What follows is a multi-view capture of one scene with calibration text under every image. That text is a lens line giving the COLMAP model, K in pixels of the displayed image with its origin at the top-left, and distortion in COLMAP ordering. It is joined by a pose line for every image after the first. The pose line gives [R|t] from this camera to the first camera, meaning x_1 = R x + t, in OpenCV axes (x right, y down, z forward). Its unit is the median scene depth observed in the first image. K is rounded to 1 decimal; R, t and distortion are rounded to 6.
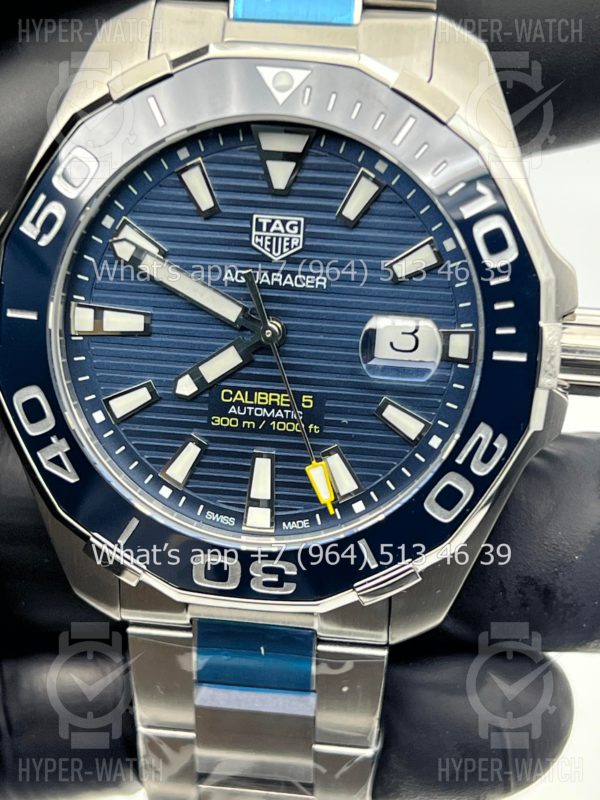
lens RADIAL K [[1861.0, 0, 302.9], [0, 1861.0, 402.6], [0, 0, 1]] dist [0.201940, 0.000000]
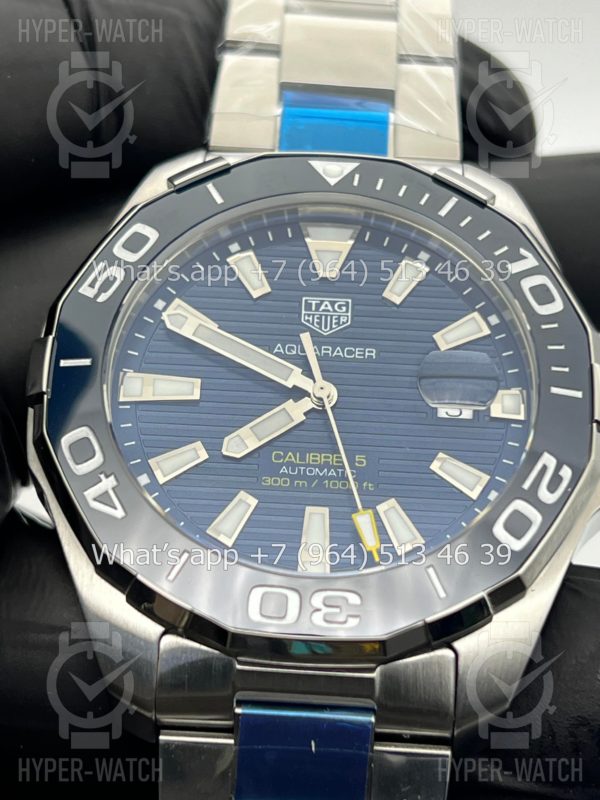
lens RADIAL K [[1861.0, 0, 301.1], [0, 1861.0, 401.3], [0, 0, 1]] dist [0.201940, 0.000000]
pose [[0.995408, 0.027782, 0.091601, -0.120213], [0.028789, 0.825756, -0.563293, 0.528194], [-0.091289, 0.563343, 0.821164, 0.184735]]
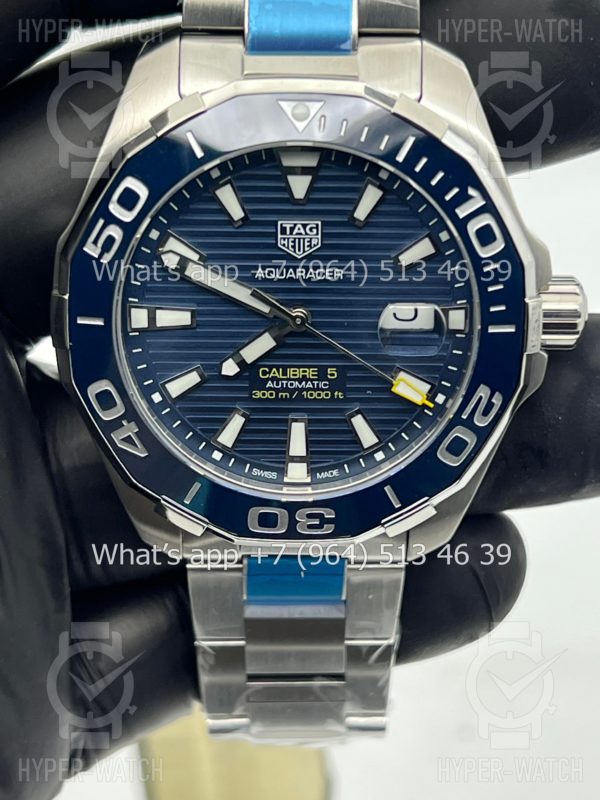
lens RADIAL K [[1861.0, 0, 309.7], [0, 1861.0, 425.3], [0, 0, 1]] dist [0.201940, 0.000000]
pose [[0.993320, -0.079239, 0.083878, -0.115869], [0.067719, 0.988900, 0.132254, -0.127686], [-0.093427, -0.125690, 0.987661, -0.185025]]
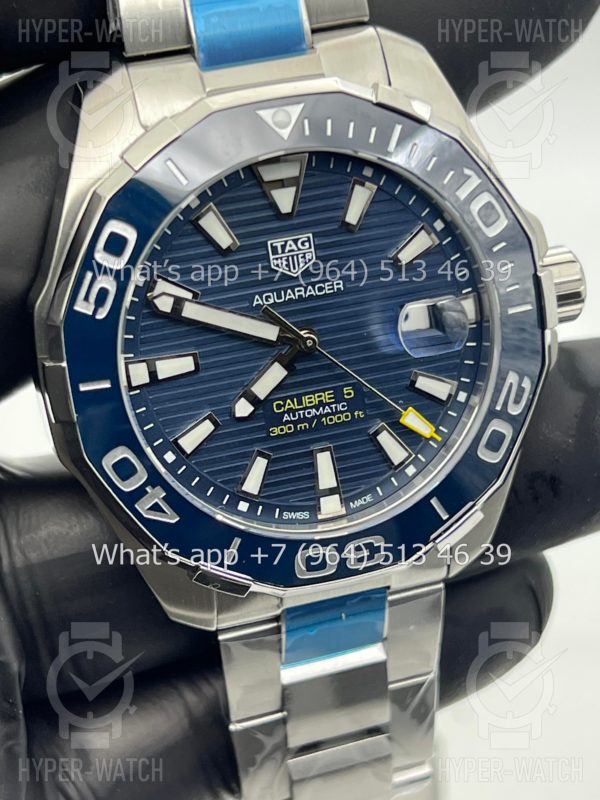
lens RADIAL K [[1861.0, 0, 298.2], [0, 1861.0, 397.5], [0, 0, 1]] dist [0.201940, 0.000000]
pose [[0.917817, -0.267359, 0.293481, -0.355135], [0.248399, 0.963397, 0.100818, -0.118107], [-0.309694, -0.019632, 0.950634, -0.046571]]
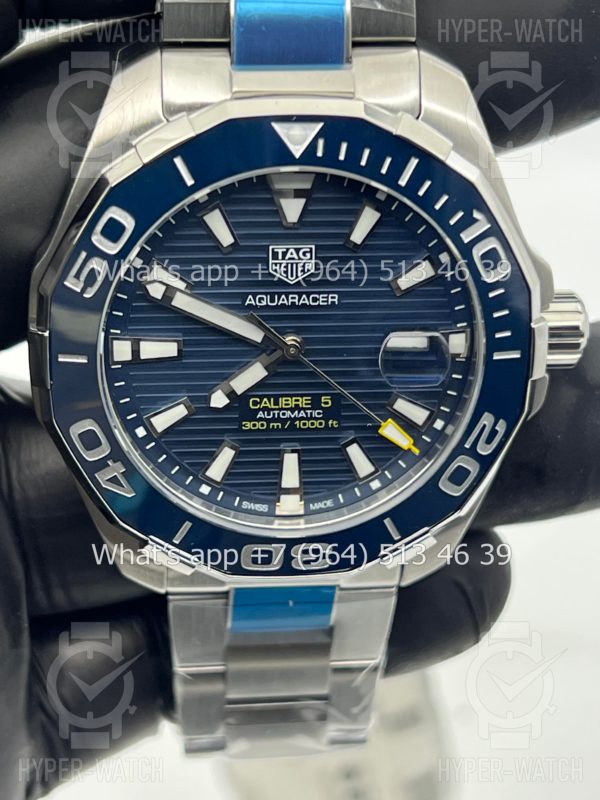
lens RADIAL K [[1861.0, 0, 299.0], [0, 1861.0, 407.7], [0, 0, 1]] dist [0.201940, 0.000000]
pose [[0.980739, -0.112009, 0.160017, -0.197352], [0.076813, 0.974404, 0.211275, -0.239640], [-0.179586, -0.194915, 0.964239, -0.090790]]
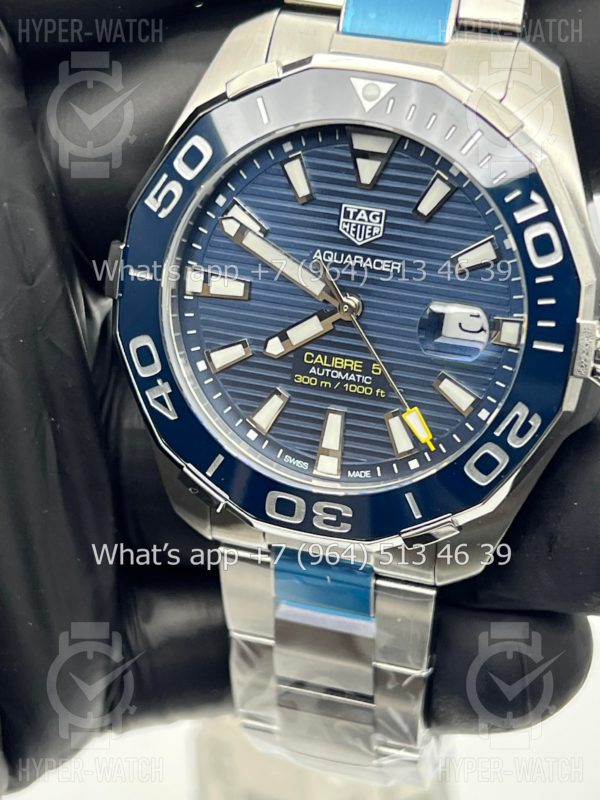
lens RADIAL K [[1861.0, 0, 305.1], [0, 1861.0, 402.2], [0, 0, 1]] dist [0.201940, 0.000000]
pose [[0.983114, 0.092791, -0.157725, 0.144042], [-0.086606, 0.995196, 0.045661, -0.029259], [0.161204, -0.031230, 0.986427, -0.146803]]
